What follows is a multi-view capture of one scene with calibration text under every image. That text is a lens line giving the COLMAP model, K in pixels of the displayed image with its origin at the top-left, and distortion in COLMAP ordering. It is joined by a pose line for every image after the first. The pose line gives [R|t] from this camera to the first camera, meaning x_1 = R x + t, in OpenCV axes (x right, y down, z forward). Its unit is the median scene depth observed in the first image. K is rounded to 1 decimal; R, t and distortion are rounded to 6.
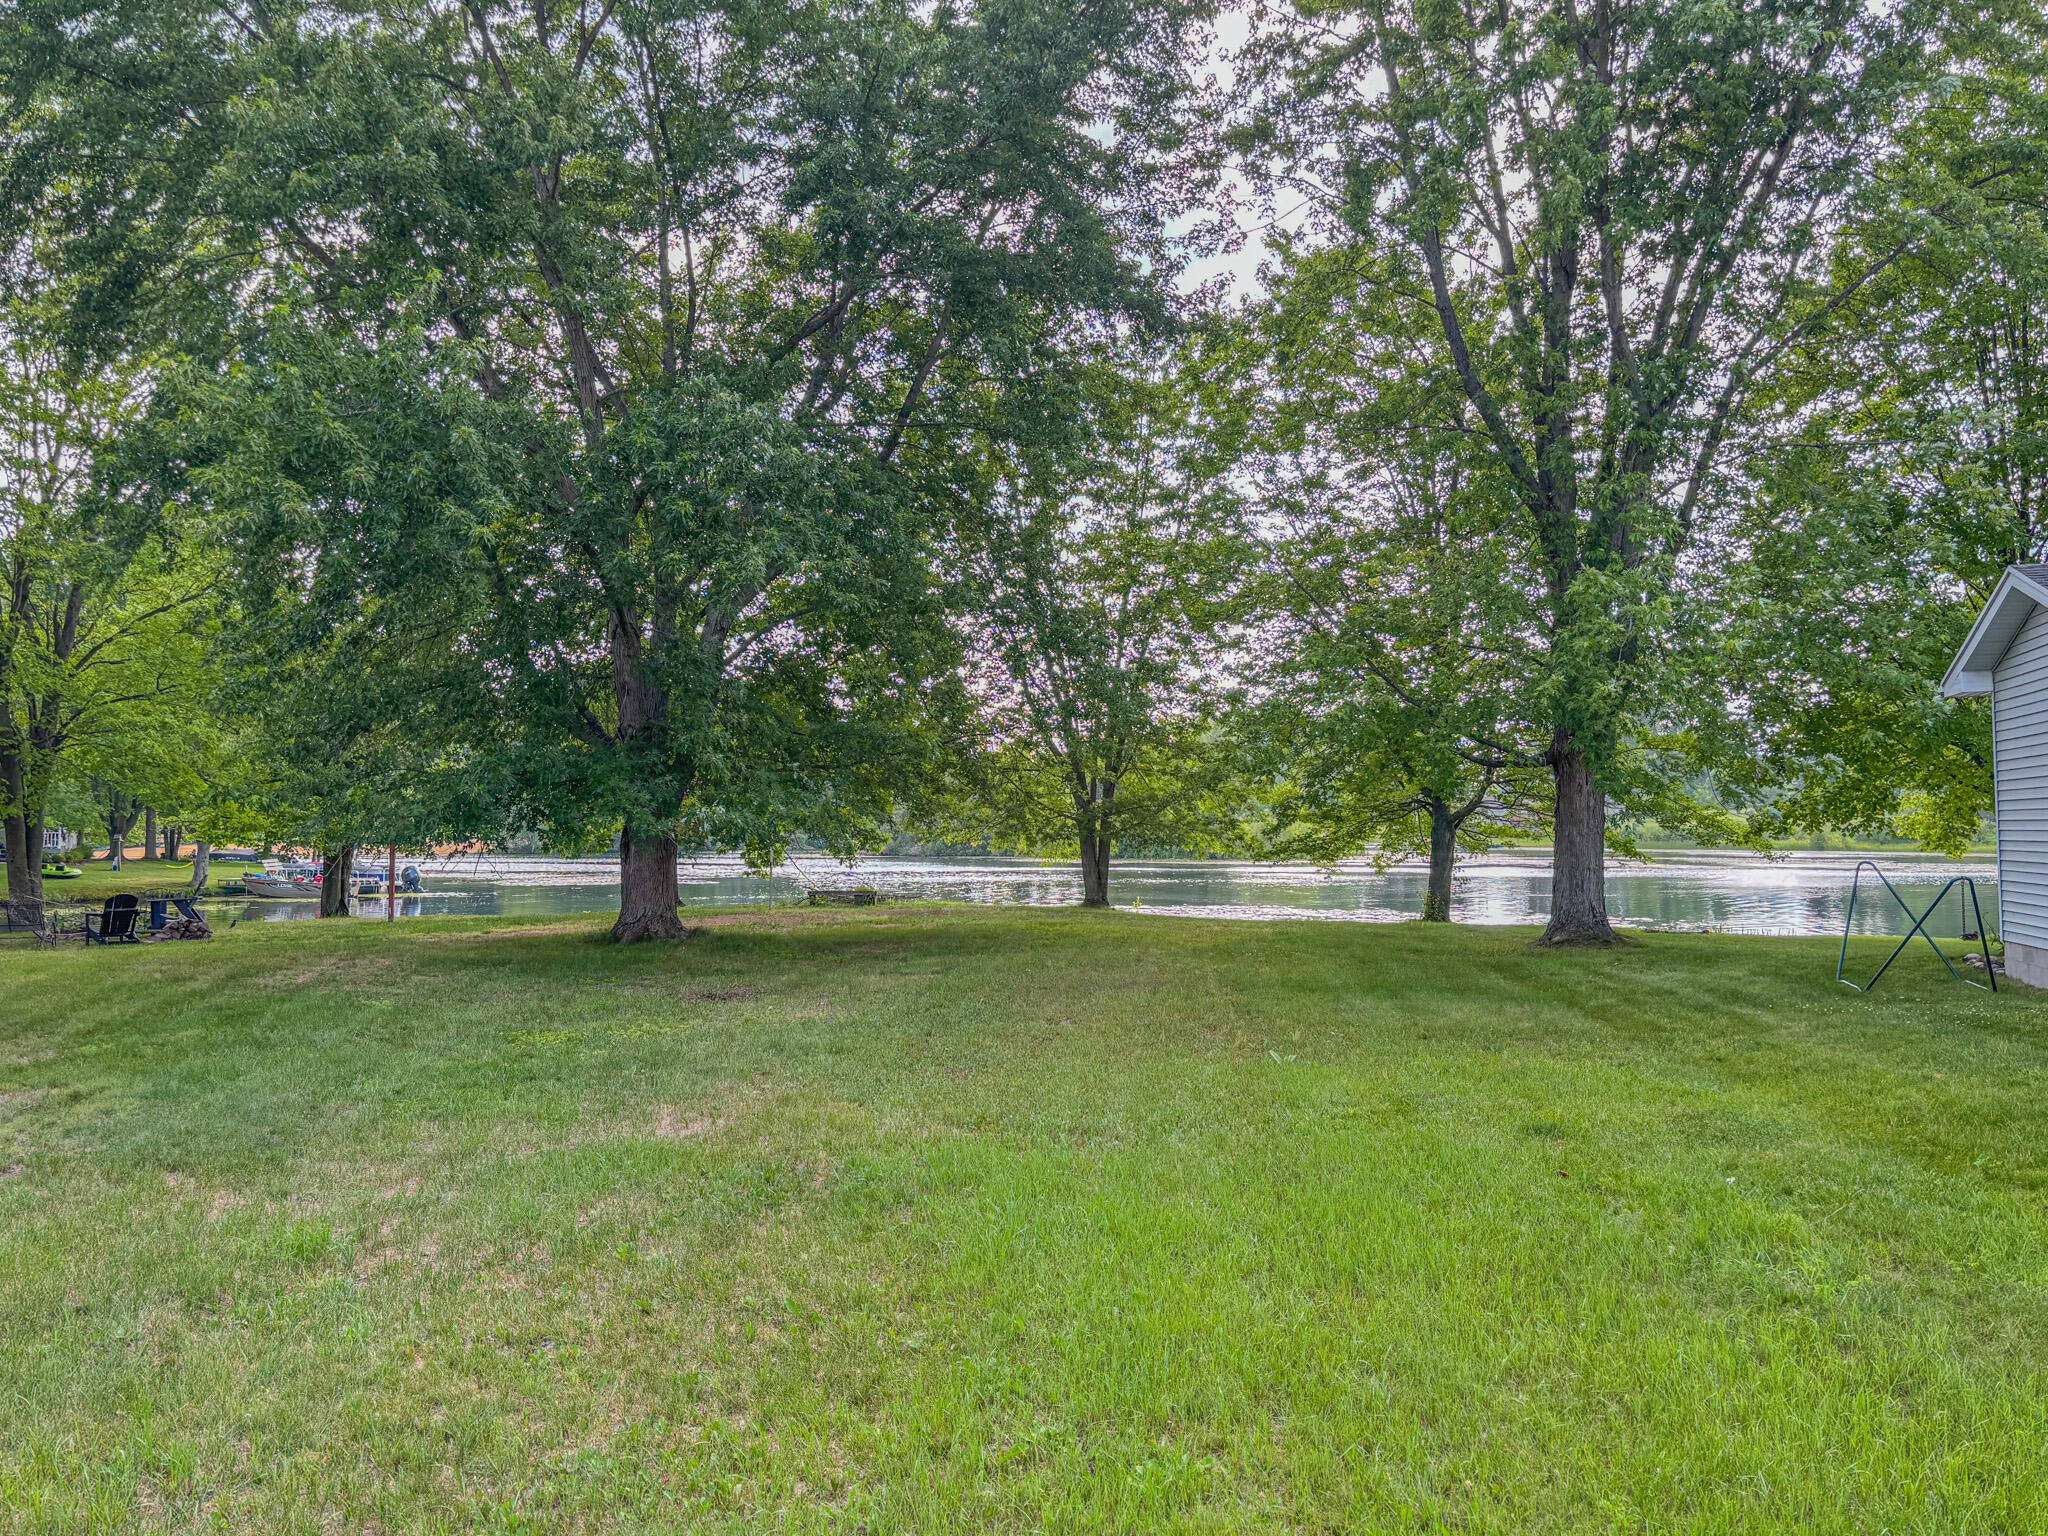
lens RADIAL K [[1573.5, 0, 1019.5], [0, 1573.5, 753.8], [0, 0, 1]] dist [0.009051, 0.000150]
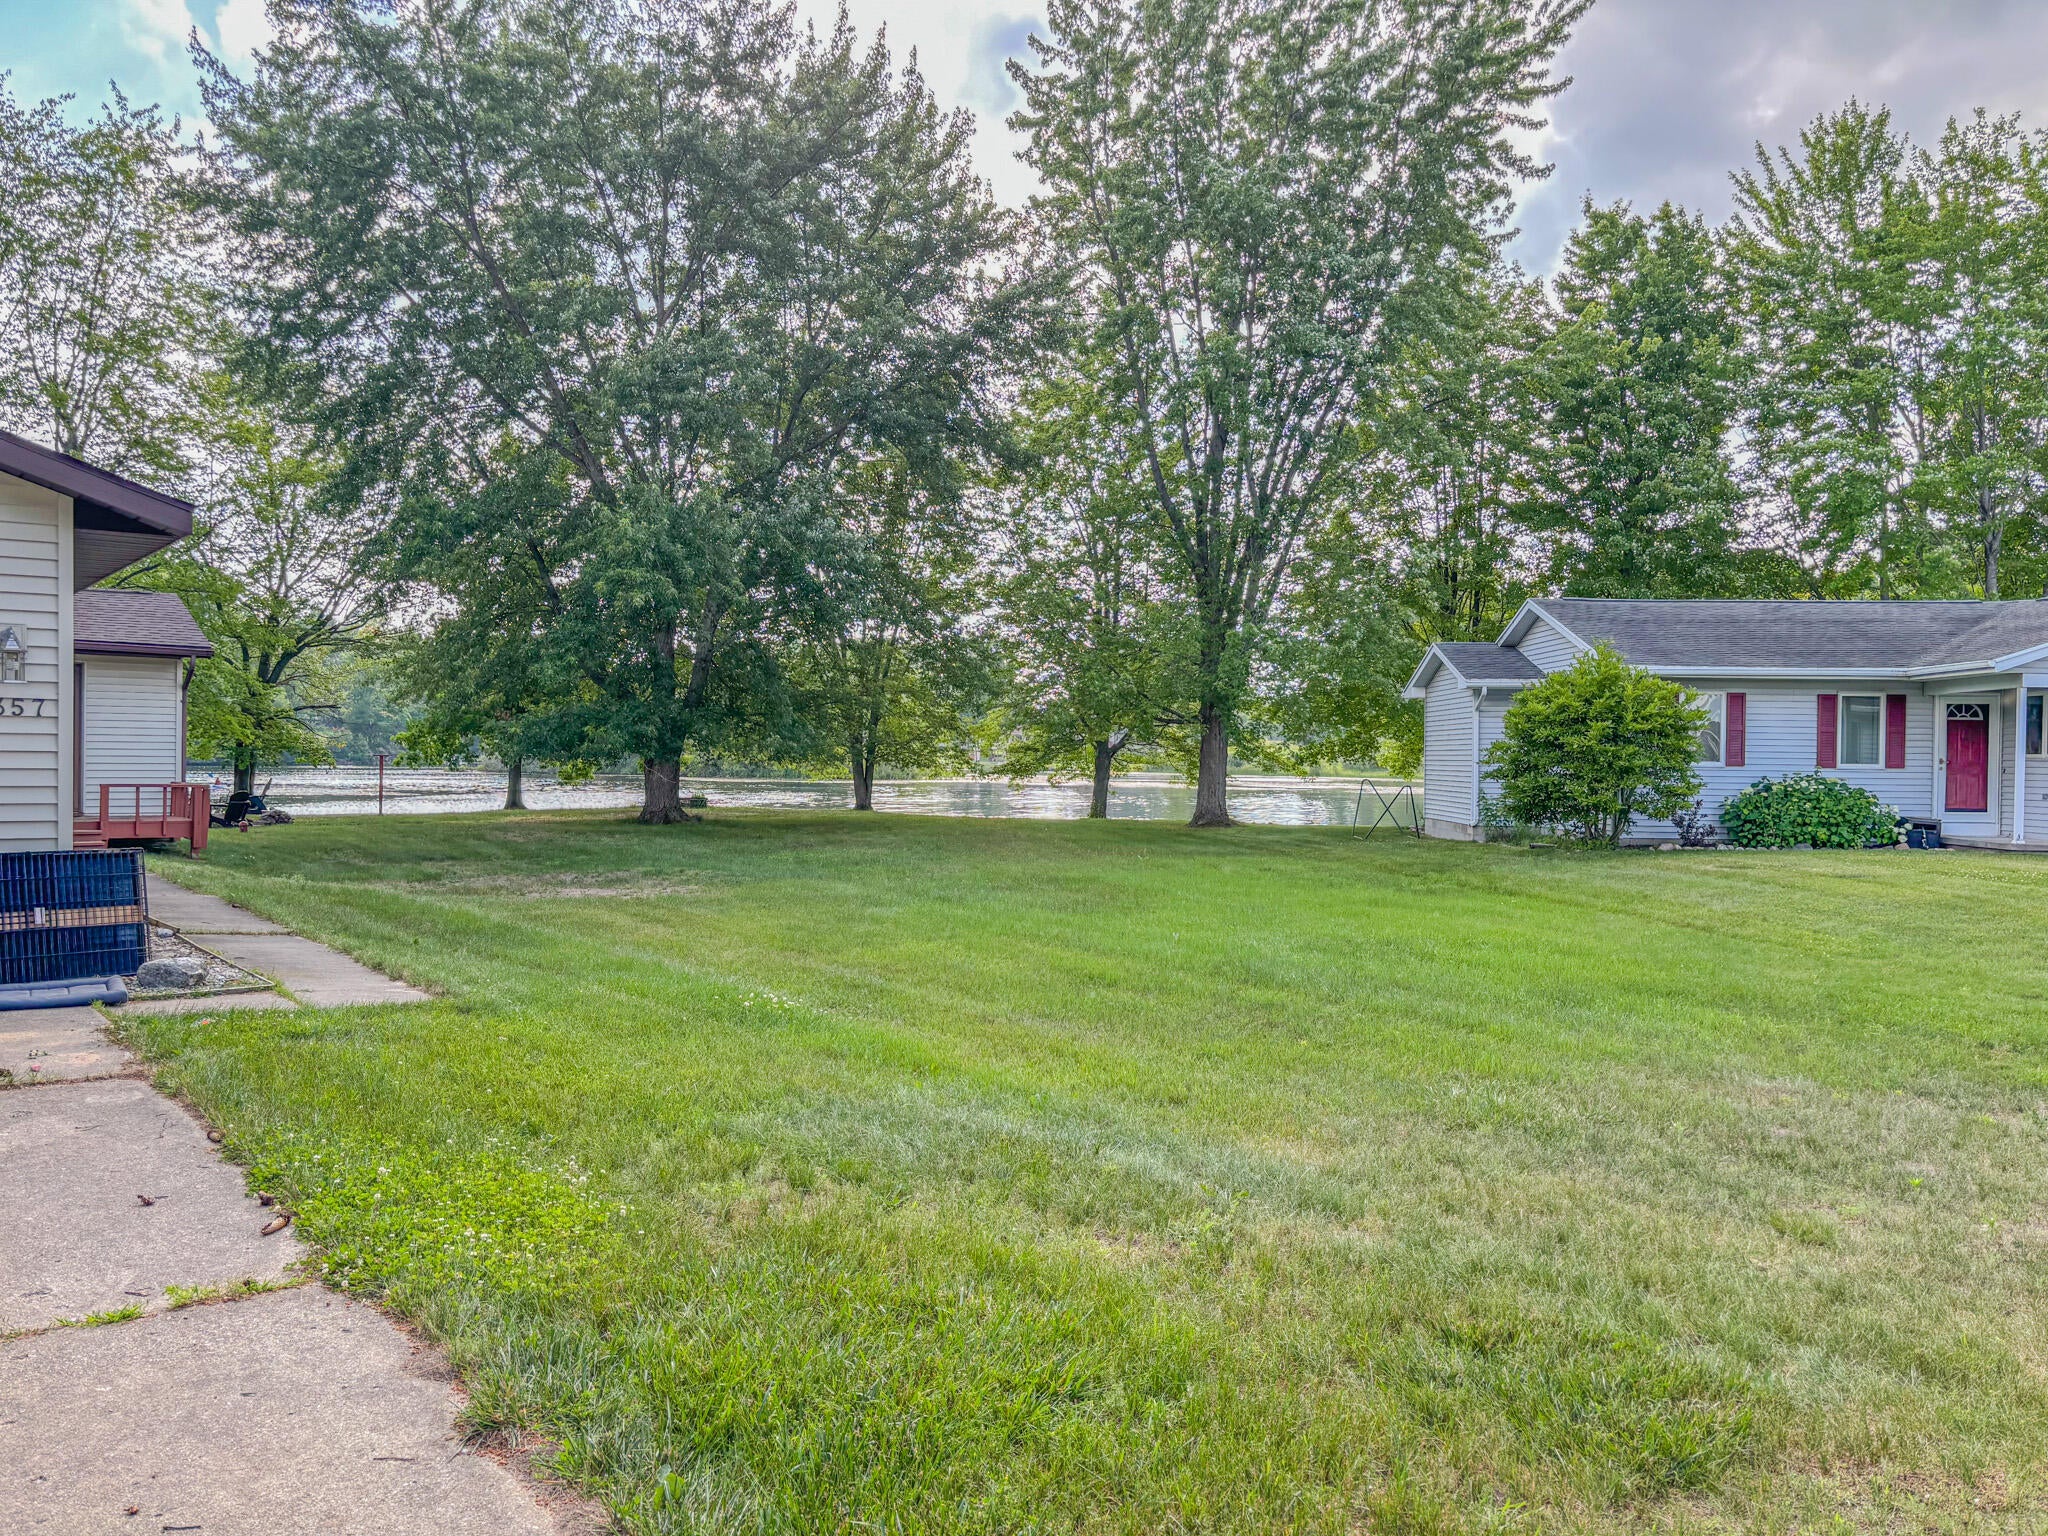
lens RADIAL K [[1573.5, 0, 1022.7], [0, 1573.5, 776.8], [0, 0, 1]] dist [0.009051, 0.000150]
pose [[0.958306, 0.009830, 0.285576, -0.274695], [-0.028077, 0.997811, 0.059871, -0.025833], [-0.284363, -0.065393, 0.956484, -0.477575]]
